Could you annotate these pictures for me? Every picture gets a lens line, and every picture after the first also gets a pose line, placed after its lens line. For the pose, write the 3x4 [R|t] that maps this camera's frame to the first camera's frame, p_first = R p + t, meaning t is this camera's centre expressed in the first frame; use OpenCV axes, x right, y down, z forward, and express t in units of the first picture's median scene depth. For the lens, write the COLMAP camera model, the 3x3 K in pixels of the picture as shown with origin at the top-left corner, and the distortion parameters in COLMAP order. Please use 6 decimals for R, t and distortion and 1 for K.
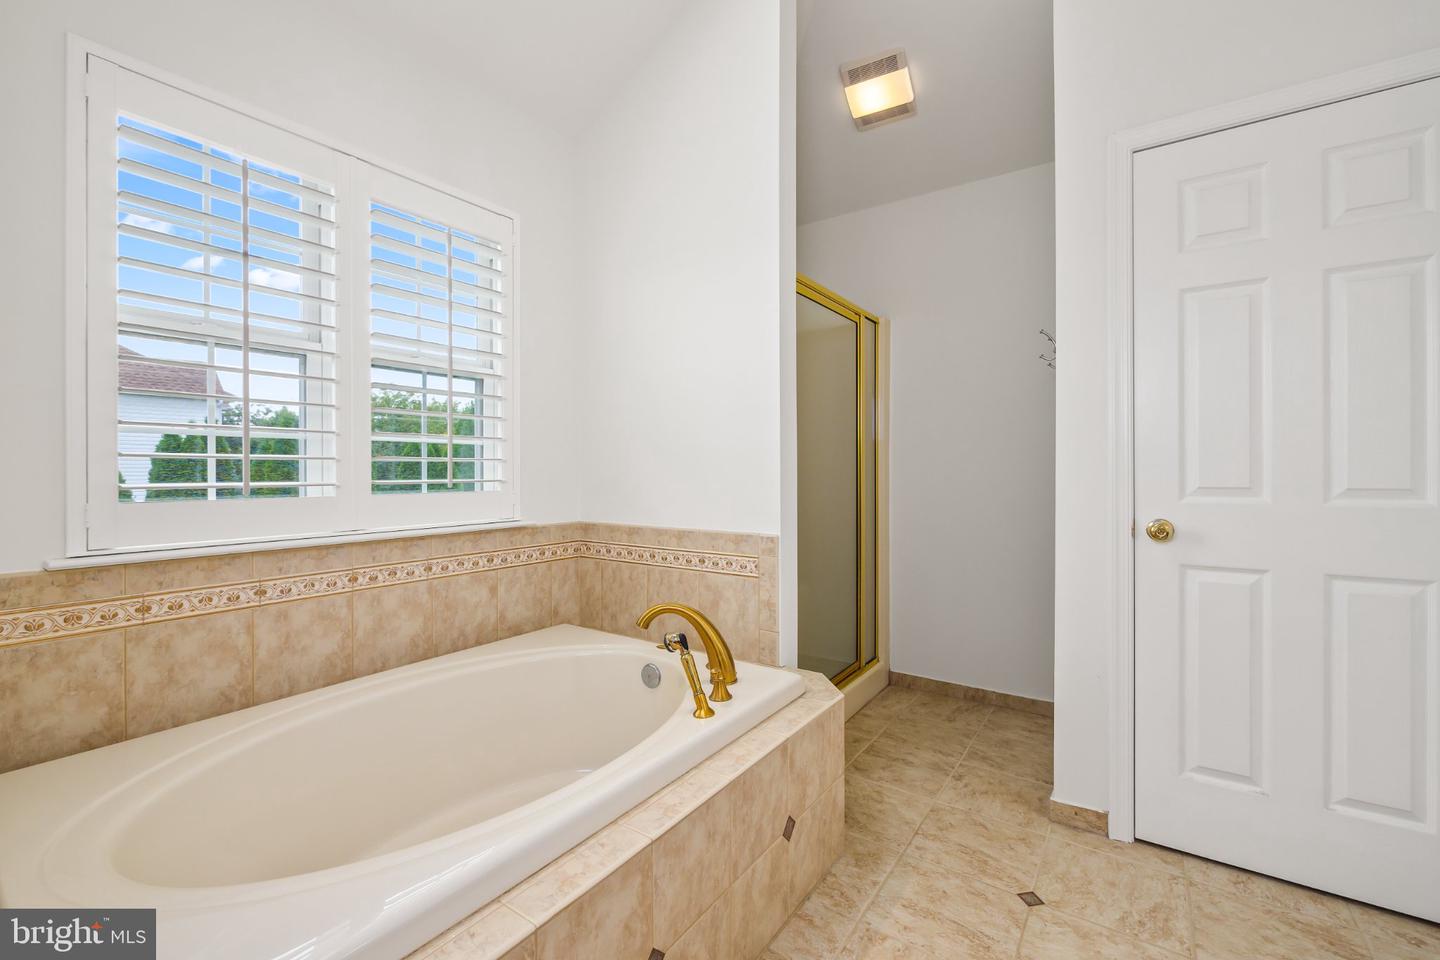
lens RADIAL K [[623.5, 0, 720.0], [0, 623.5, 480.0], [0, 0, 1]] dist [0.017420, -0.000267]
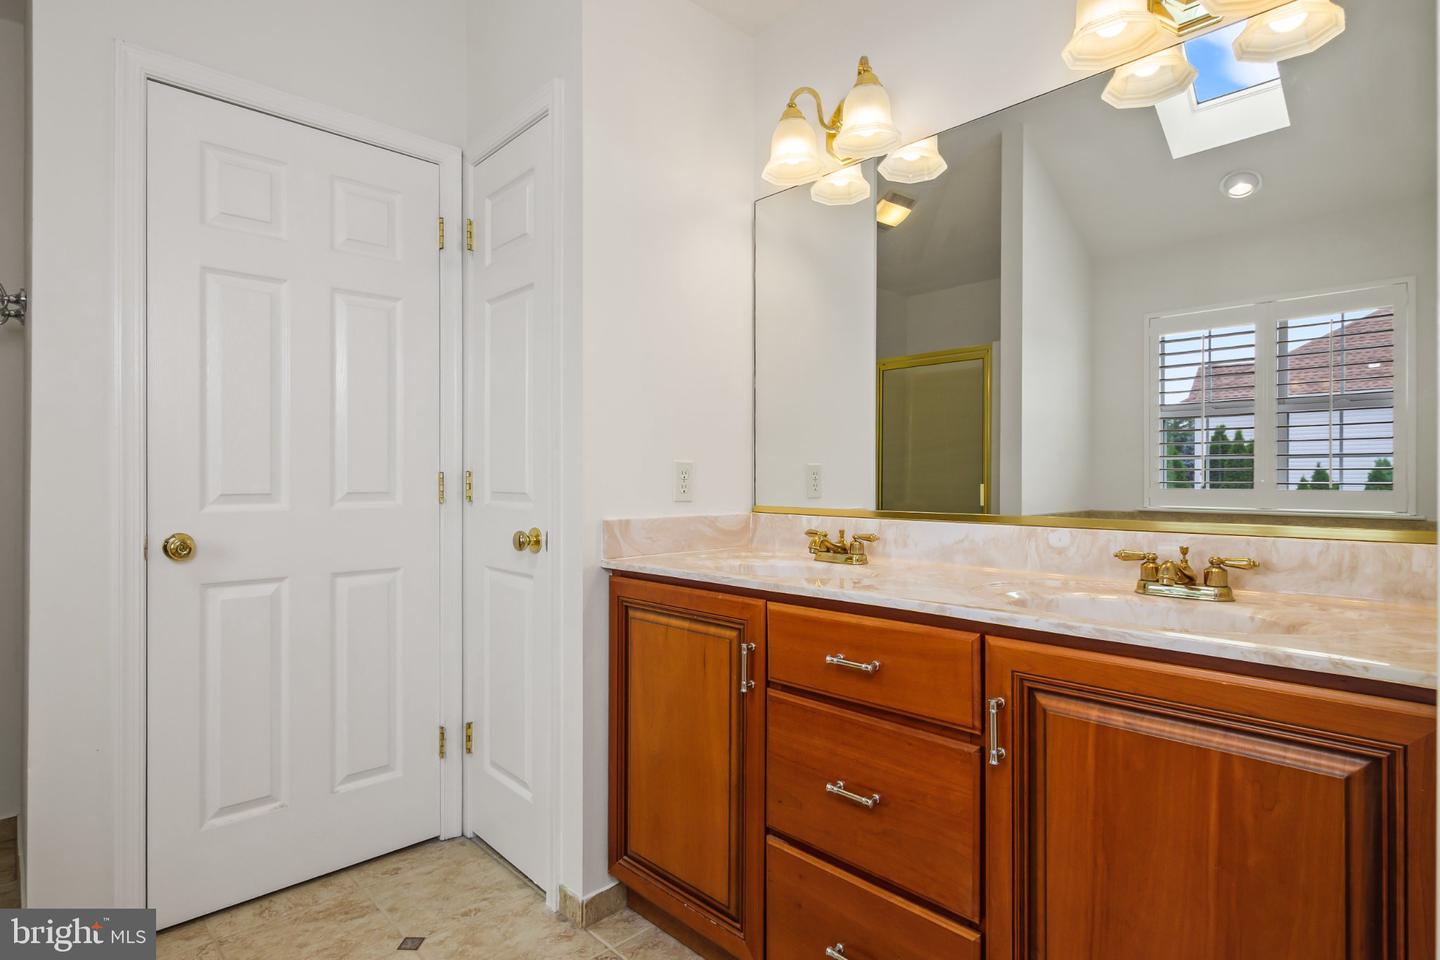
lens RADIAL K [[755.1, 0, 720.0], [0, 755.1, 480.0], [0, 0, 1]] dist [0.001371, 0.000967]
pose [[0.209246, -0.001654, 0.977862, -0.146351], [0.010015, 0.999950, -0.000452, -0.000835], [-0.977812, 0.009888, 0.209253, 0.096625]]
